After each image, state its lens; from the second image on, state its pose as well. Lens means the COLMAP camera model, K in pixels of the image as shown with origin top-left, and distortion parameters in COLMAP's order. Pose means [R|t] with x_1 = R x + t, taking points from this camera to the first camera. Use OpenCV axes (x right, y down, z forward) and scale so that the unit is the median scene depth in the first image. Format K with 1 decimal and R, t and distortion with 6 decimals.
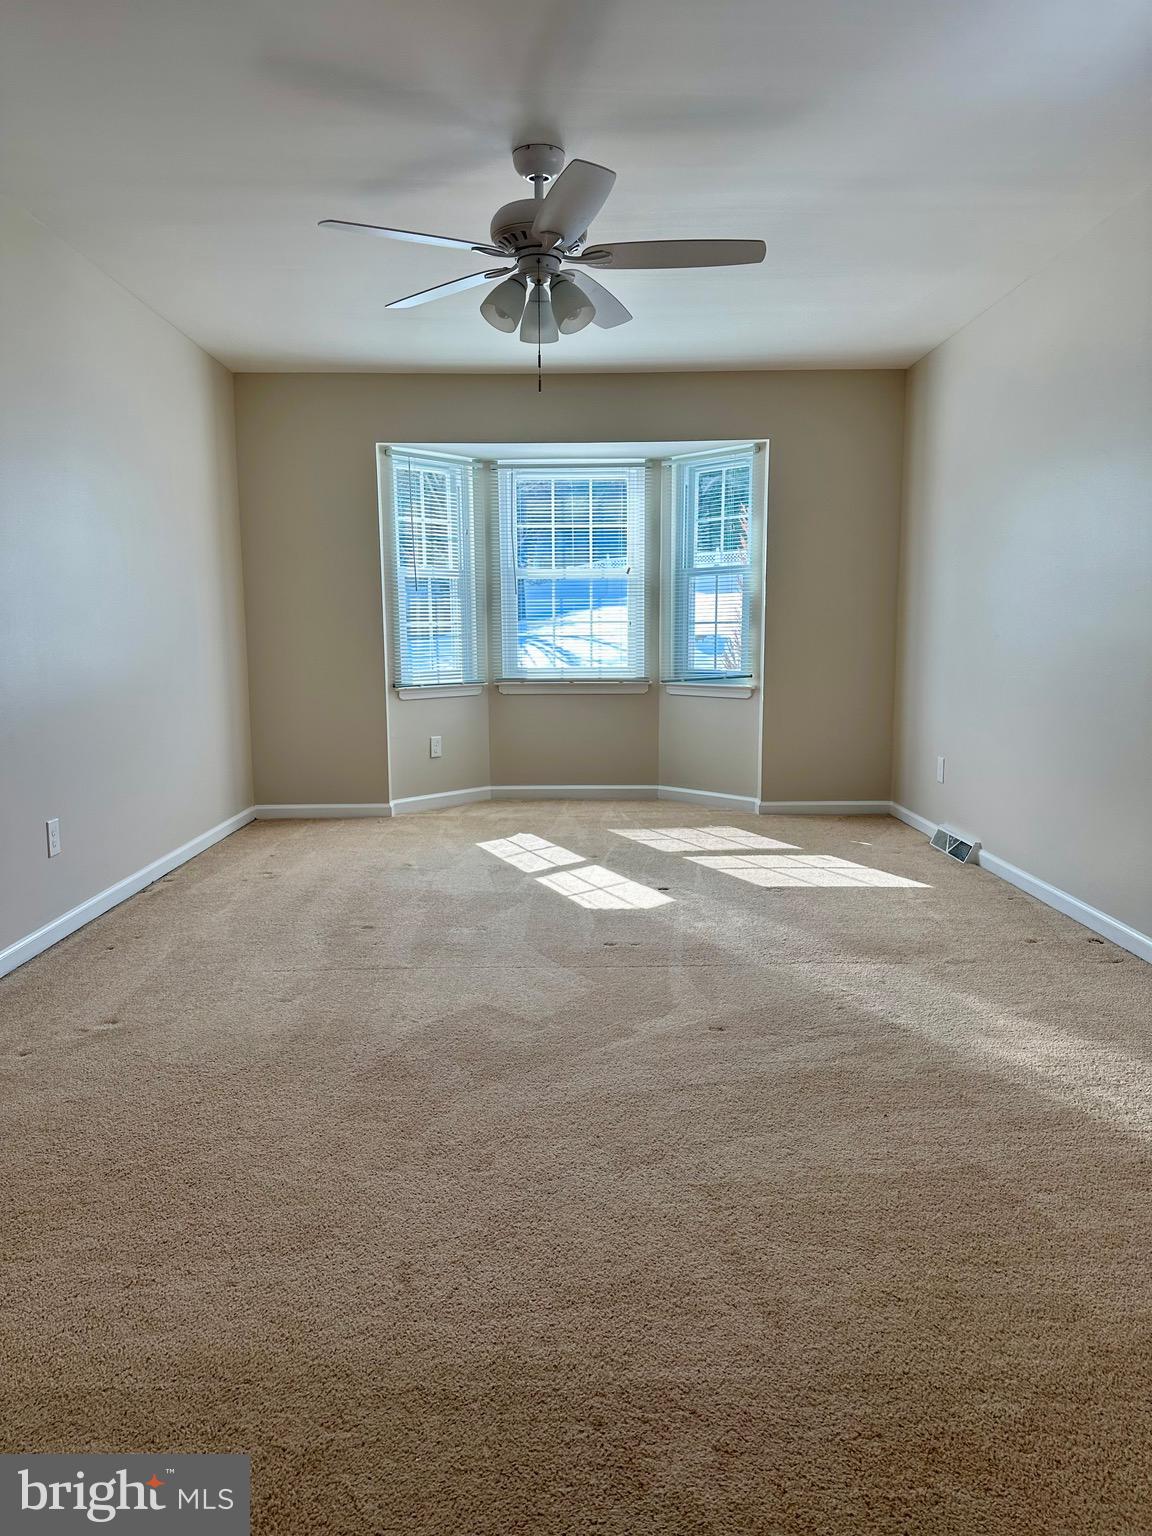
lens RADIAL K [[1066.0, 0, 566.9], [0, 1066.0, 777.0], [0, 0, 1]] dist [0.042420, -0.037280]
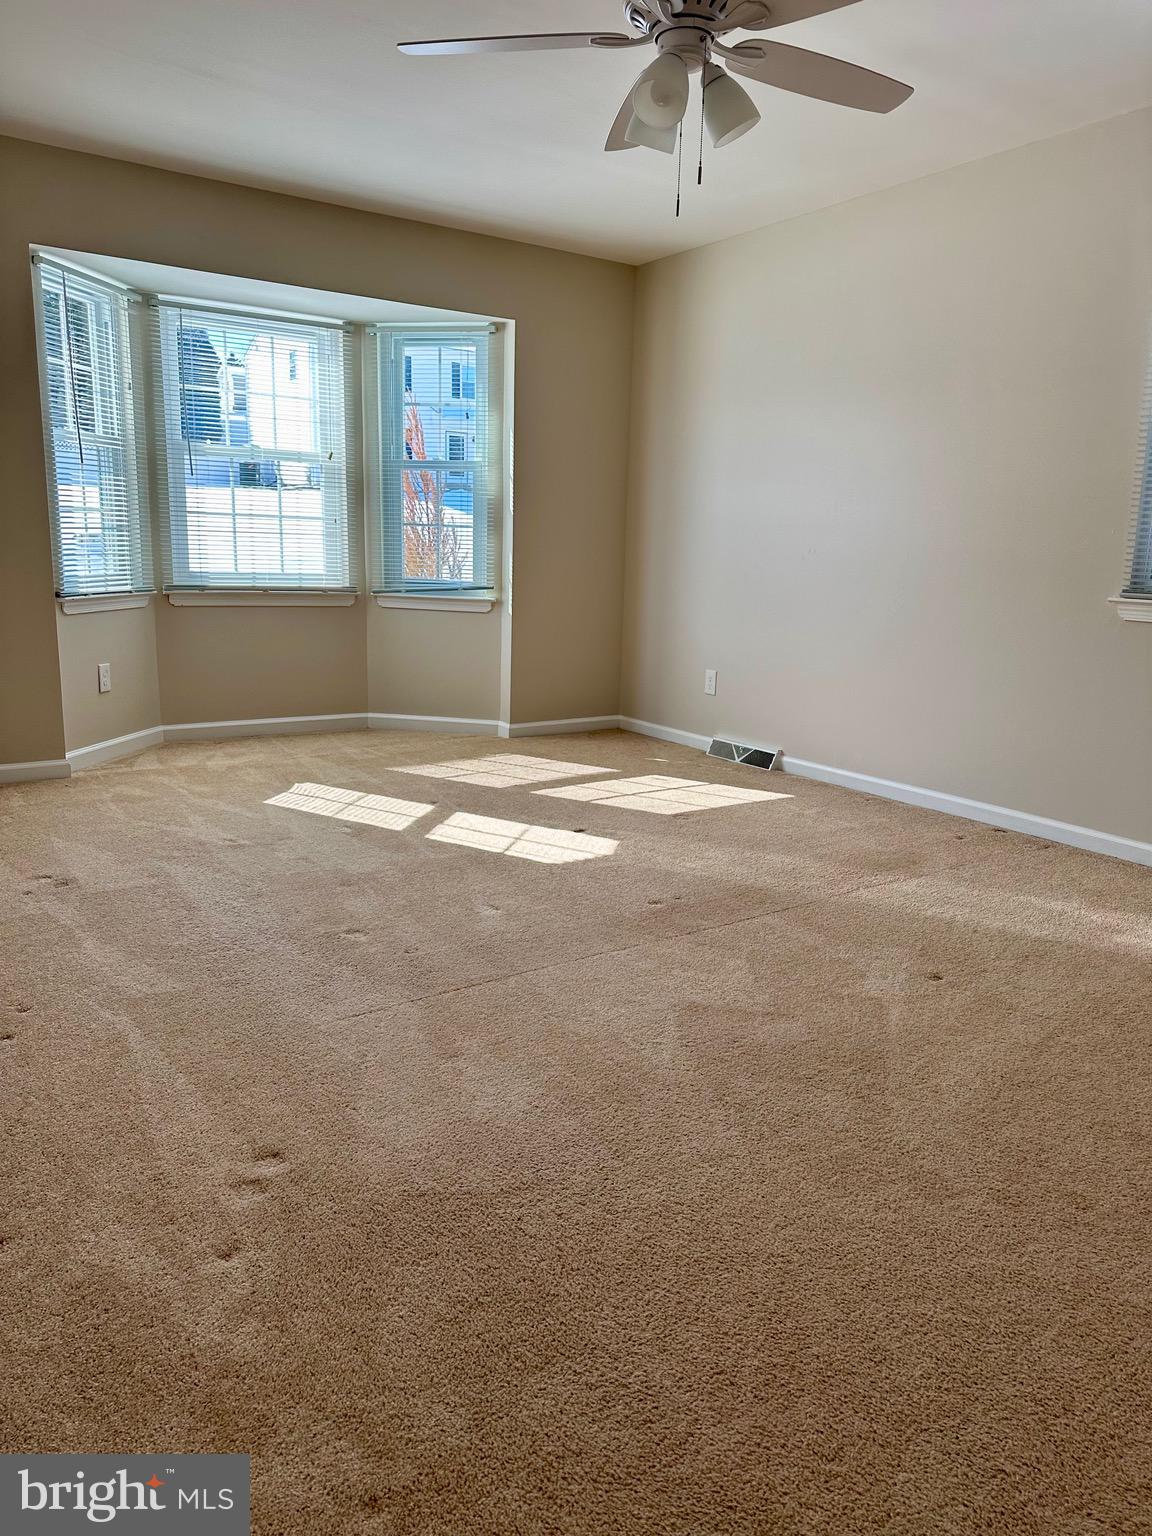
lens RADIAL K [[1066.0, 0, 581.4], [0, 1066.0, 764.7], [0, 0, 1]] dist [0.042420, -0.037280]
pose [[0.825413, -0.084488, 0.558171, -0.285518], [0.045769, 0.995498, 0.083002, -0.015625], [-0.562671, -0.042964, 0.825564, 0.202280]]
